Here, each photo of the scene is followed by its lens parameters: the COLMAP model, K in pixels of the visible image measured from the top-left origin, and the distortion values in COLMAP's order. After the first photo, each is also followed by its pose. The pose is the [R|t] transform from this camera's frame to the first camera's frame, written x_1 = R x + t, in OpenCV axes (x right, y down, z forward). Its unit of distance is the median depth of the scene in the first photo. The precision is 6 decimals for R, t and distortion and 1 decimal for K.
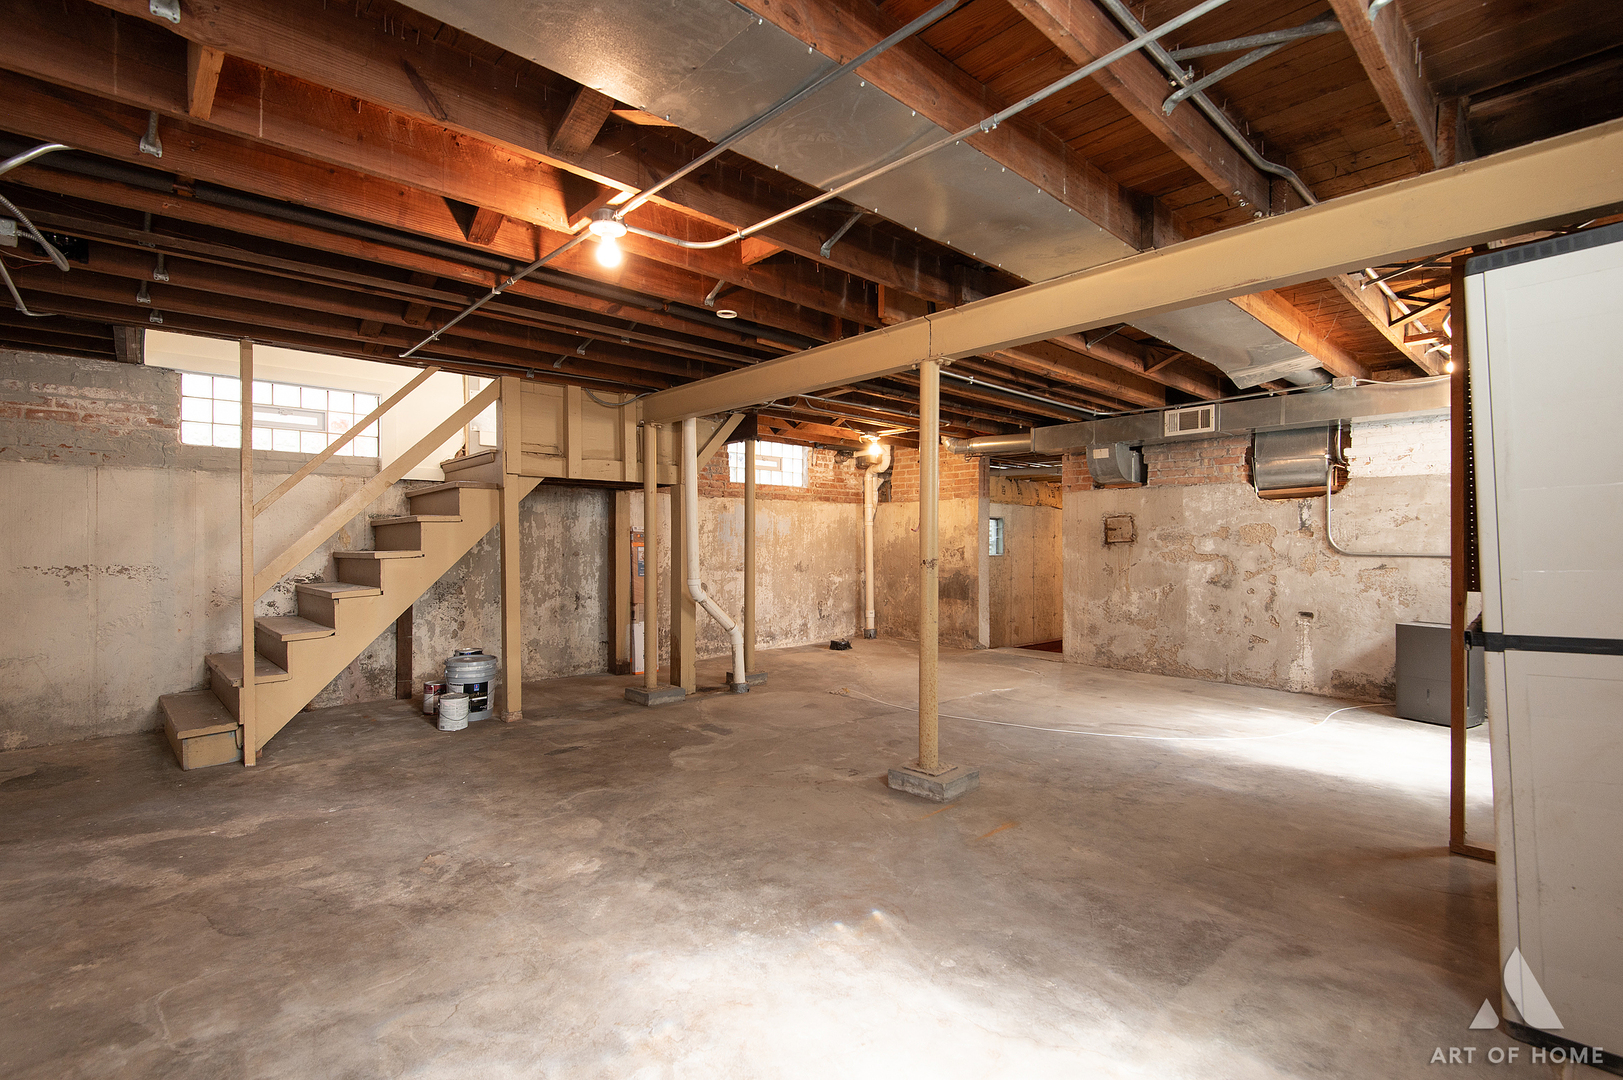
lens RADIAL K [[737.1, 0, 809.8], [0, 737.1, 536.9], [0, 0, 1]] dist [0.025780, -0.007745]
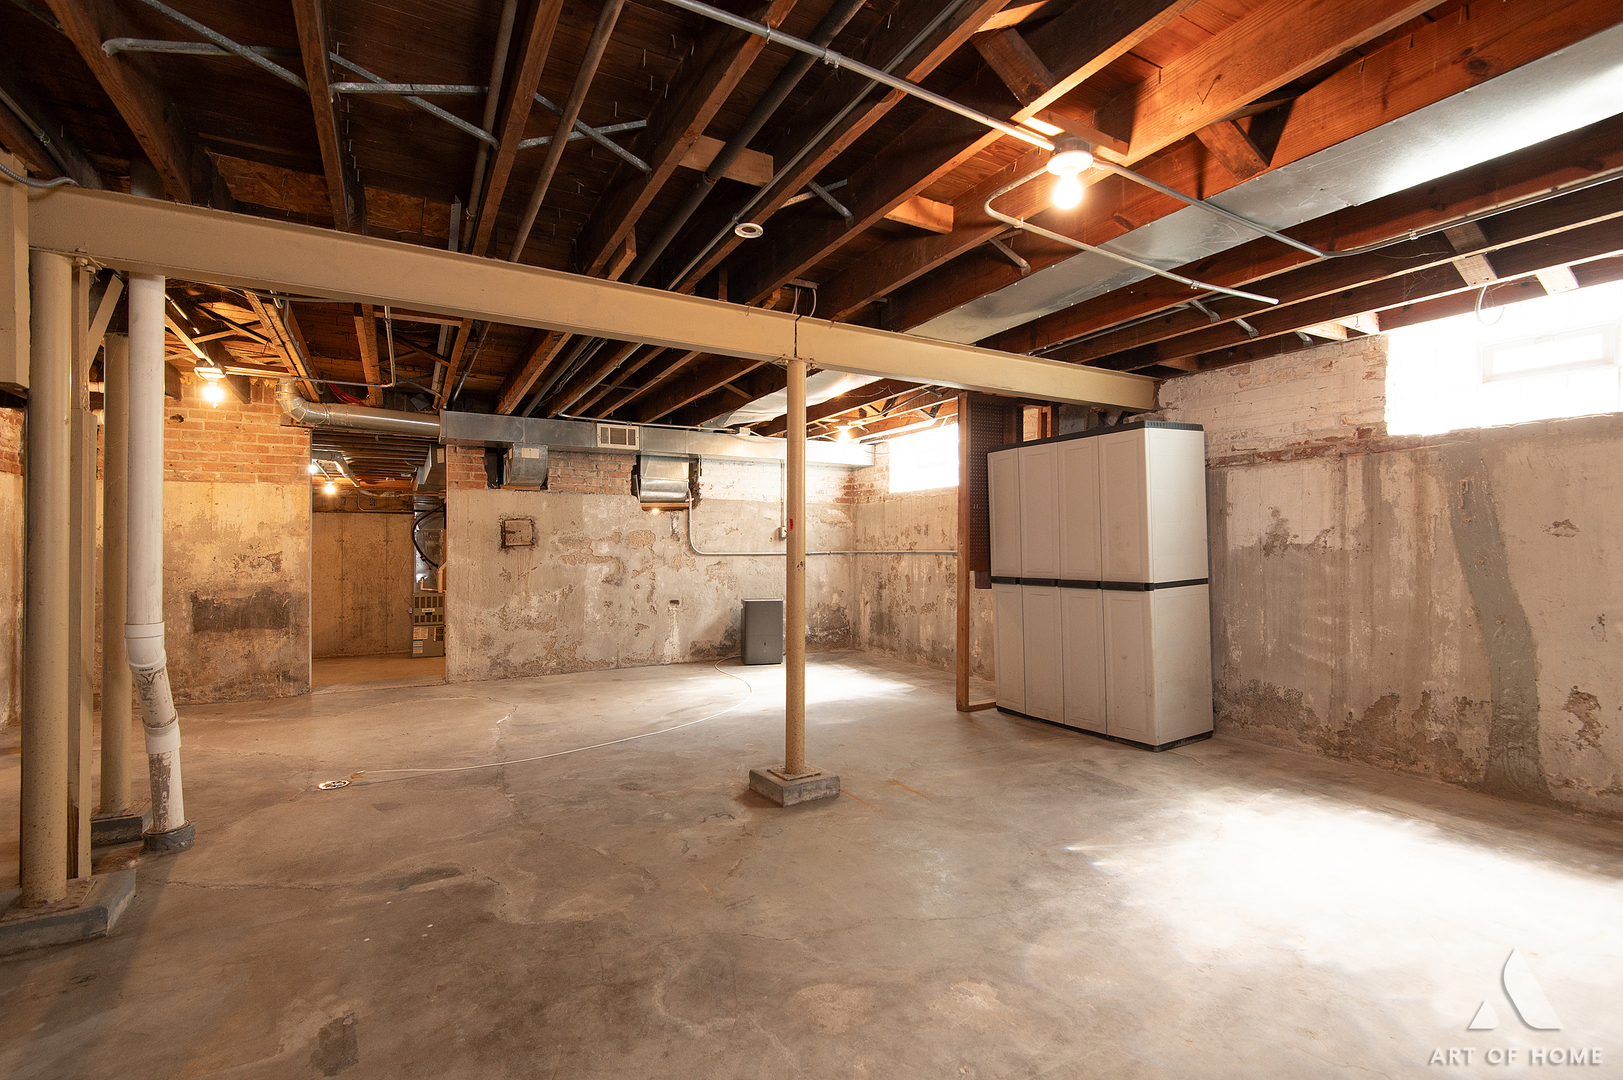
lens RADIAL K [[737.1, 0, 801.0], [0, 737.1, 539.7], [0, 0, 1]] dist [0.025780, -0.007745]
pose [[0.232918, 0.008027, 0.972463, -0.548865], [-0.005210, 0.999962, -0.007006, 0.005169], [-0.972482, -0.003435, 0.232951, 0.524131]]
